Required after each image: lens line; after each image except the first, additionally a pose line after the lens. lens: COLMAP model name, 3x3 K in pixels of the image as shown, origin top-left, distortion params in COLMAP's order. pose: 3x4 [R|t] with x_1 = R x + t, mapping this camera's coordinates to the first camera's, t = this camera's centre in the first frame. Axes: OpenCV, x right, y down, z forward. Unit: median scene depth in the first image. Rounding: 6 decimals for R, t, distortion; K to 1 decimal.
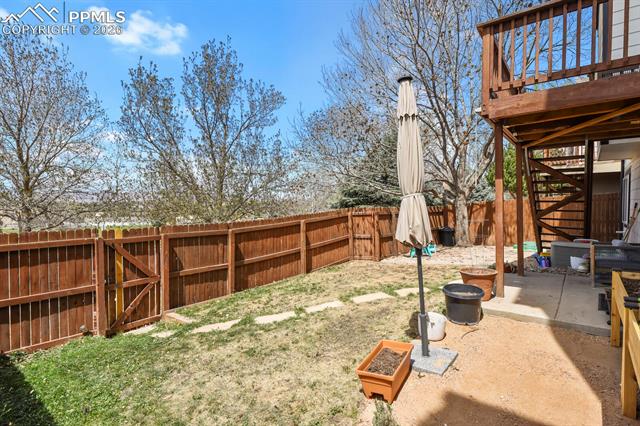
lens RADIAL K [[308.6, 0, 323.3], [0, 308.6, 213.1], [0, 0, 1]] dist [-0.009924, 0.000233]
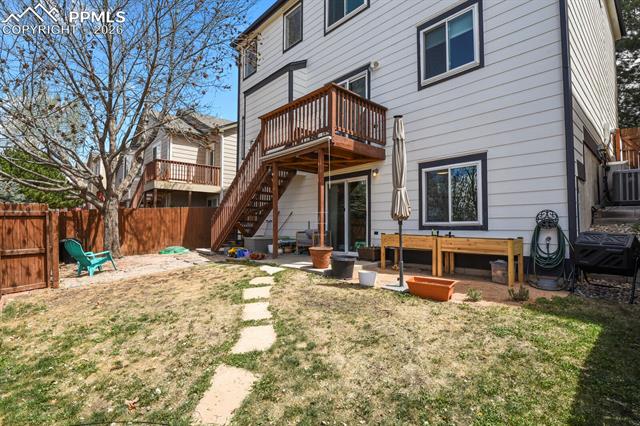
lens RADIAL K [[308.6, 0, 323.3], [0, 308.6, 213.1], [0, 0, 1]] dist [-0.009924, 0.000233]
pose [[0.115060, 0.044202, 0.992375, -0.828061], [0.017010, 0.998775, -0.046460, 0.080040], [-0.993213, 0.022226, 0.114168, 0.721989]]
